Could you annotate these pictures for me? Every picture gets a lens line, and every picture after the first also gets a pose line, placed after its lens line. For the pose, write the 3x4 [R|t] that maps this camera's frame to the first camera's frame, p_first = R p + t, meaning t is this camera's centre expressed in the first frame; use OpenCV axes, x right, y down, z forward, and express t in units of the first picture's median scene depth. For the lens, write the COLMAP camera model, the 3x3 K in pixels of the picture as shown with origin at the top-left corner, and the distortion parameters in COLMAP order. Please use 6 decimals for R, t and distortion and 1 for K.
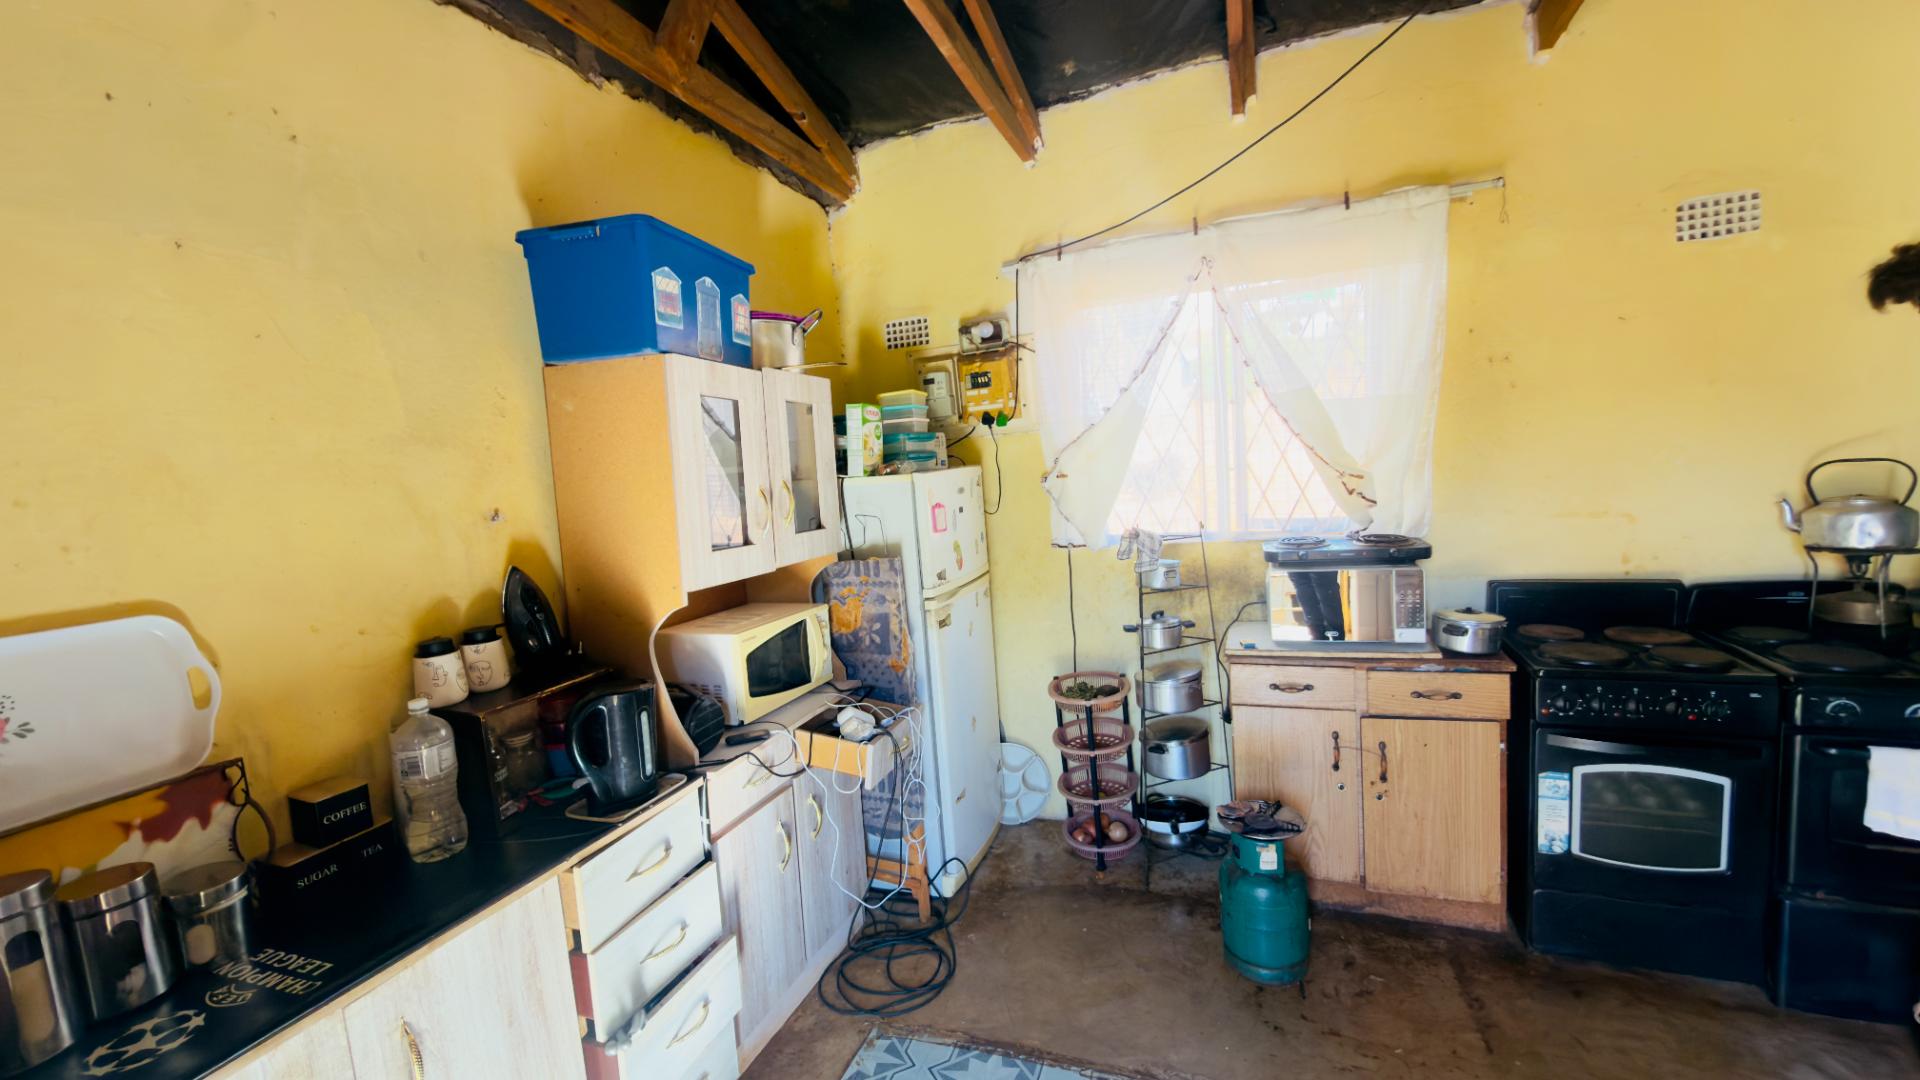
lens RADIAL K [[772.9, 0, 963.6], [0, 772.9, 540.2], [0, 0, 1]] dist [0.000164, 0.000056]
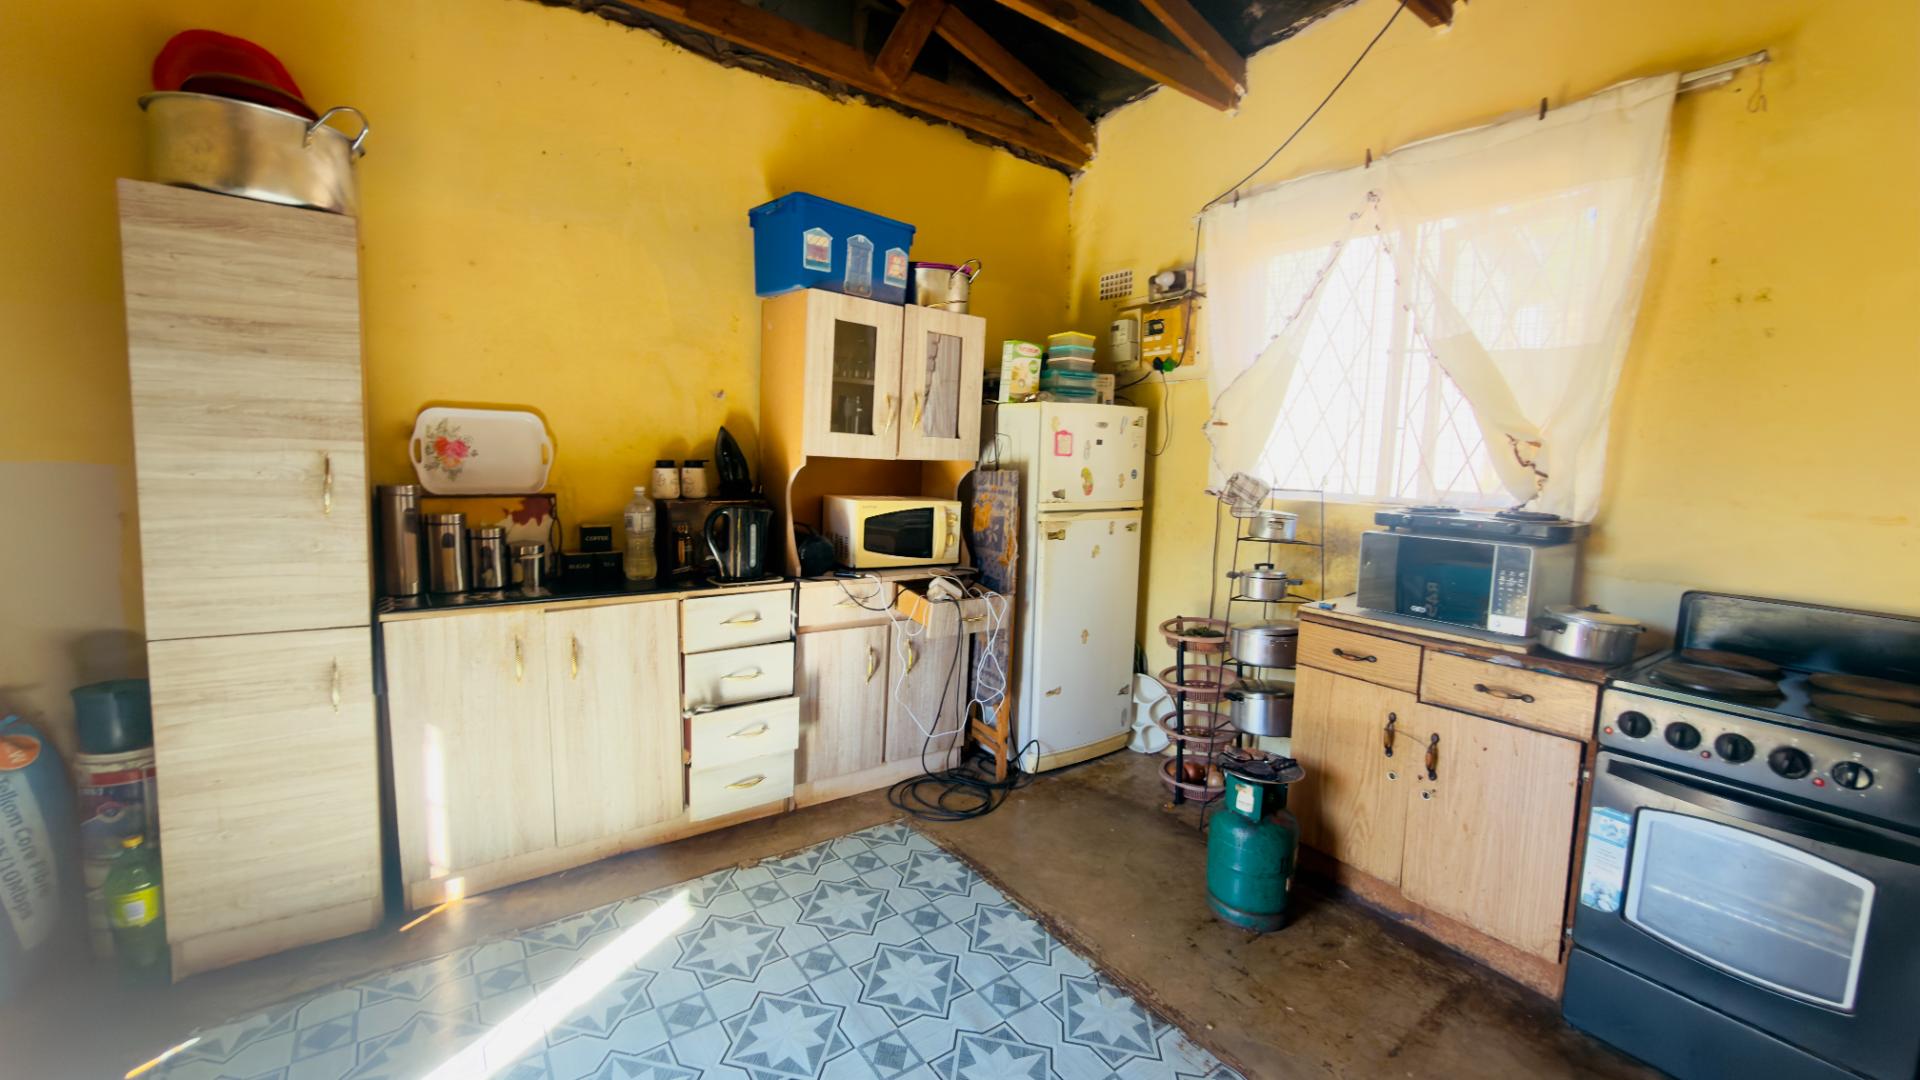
lens RADIAL K [[772.9, 0, 958.1], [0, 772.9, 539.8], [0, 0, 1]] dist [0.000164, 0.000056]
pose [[0.827224, 0.161056, -0.538294, 0.527140], [-0.148224, 0.986653, 0.067421, 0.063723], [0.541968, 0.024016, 0.840056, -0.042288]]
